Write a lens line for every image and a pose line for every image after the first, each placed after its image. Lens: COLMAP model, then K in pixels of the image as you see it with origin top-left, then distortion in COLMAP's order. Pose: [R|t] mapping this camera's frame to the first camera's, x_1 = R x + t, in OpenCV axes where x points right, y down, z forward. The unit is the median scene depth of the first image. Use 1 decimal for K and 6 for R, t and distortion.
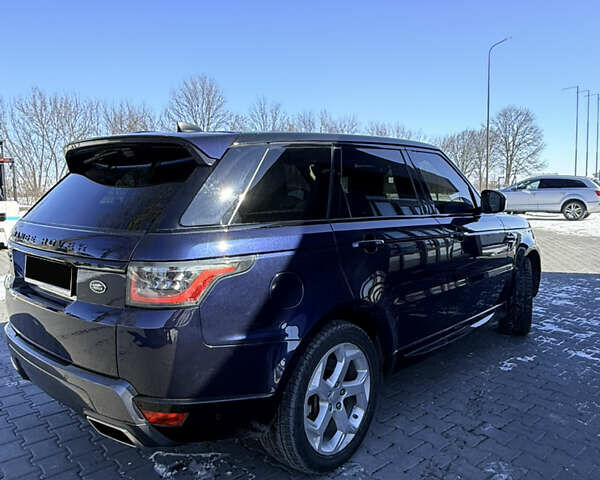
lens RADIAL K [[576.7, 0, 300.0], [0, 576.7, 240.0], [0, 0, 1]] dist [0.071066, -0.135495]
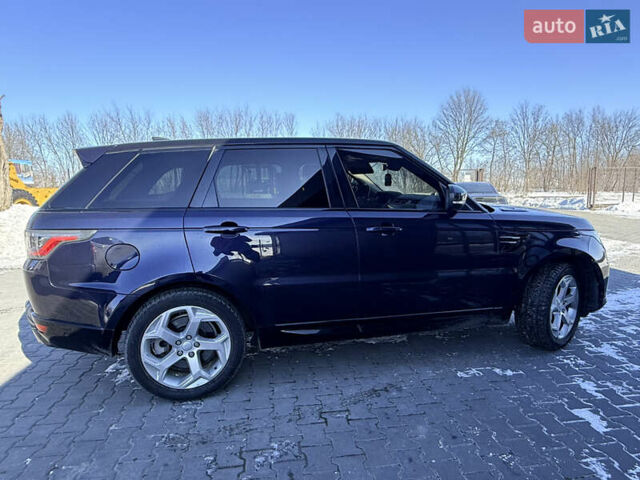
lens RADIAL K [[462.4, 0, 320.0], [0, 462.4, 240.0], [0, 0, 1]] dist [0.025084, -0.048664]
pose [[0.780934, 0.075331, -0.620055, 0.701196], [-0.059146, 0.997159, 0.046655, -0.021336], [0.621807, 0.000239, 0.783170, 0.298145]]
